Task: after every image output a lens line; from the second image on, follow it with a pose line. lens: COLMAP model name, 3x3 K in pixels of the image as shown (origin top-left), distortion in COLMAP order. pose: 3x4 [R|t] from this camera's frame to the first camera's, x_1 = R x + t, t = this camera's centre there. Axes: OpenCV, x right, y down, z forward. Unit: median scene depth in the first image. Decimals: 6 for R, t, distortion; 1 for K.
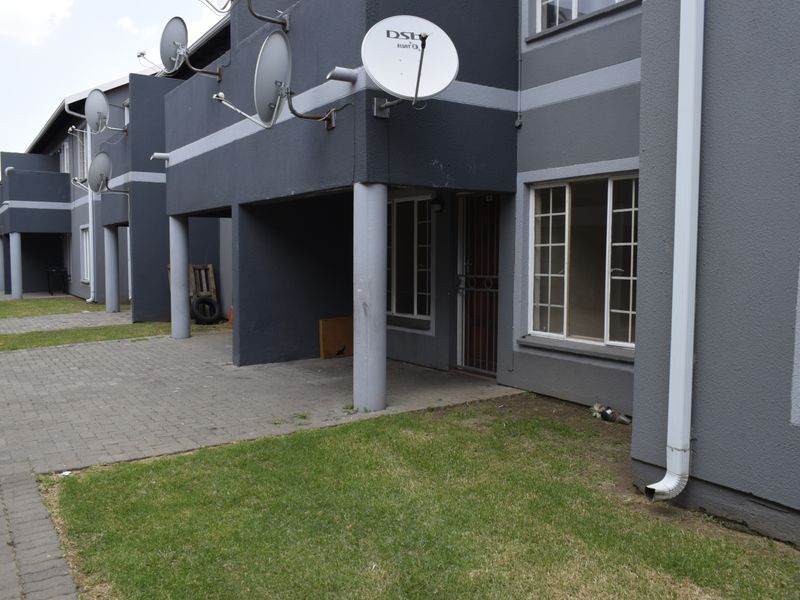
lens RADIAL K [[696.9, 0, 403.4], [0, 696.9, 299.5], [0, 0, 1]] dist [-0.021473, 0.018568]
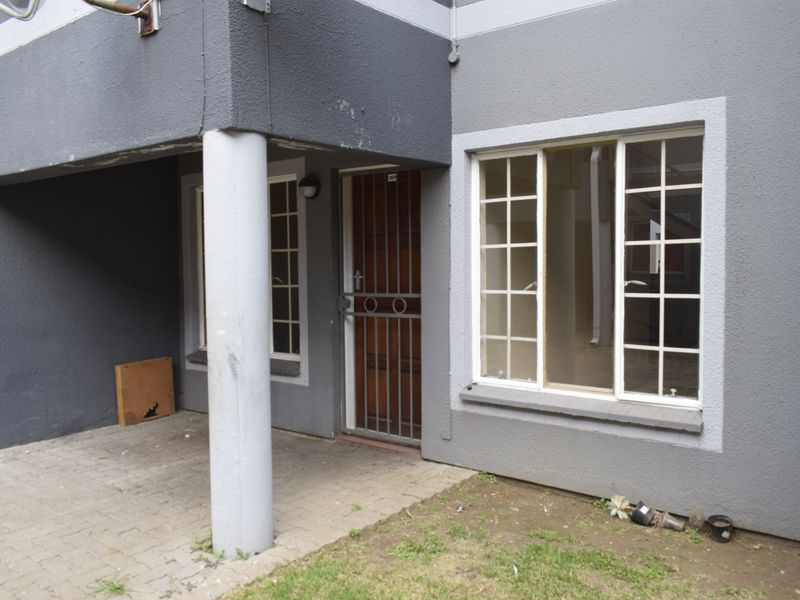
lens RADIAL K [[696.9, 0, 403.4], [0, 696.9, 299.5], [0, 0, 1]] dist [-0.021473, 0.018568]
pose [[0.951436, -0.030192, 0.306361, -0.083535], [0.033149, 0.999440, -0.004453, -0.028075], [-0.306055, 0.014392, 0.951905, 0.405731]]
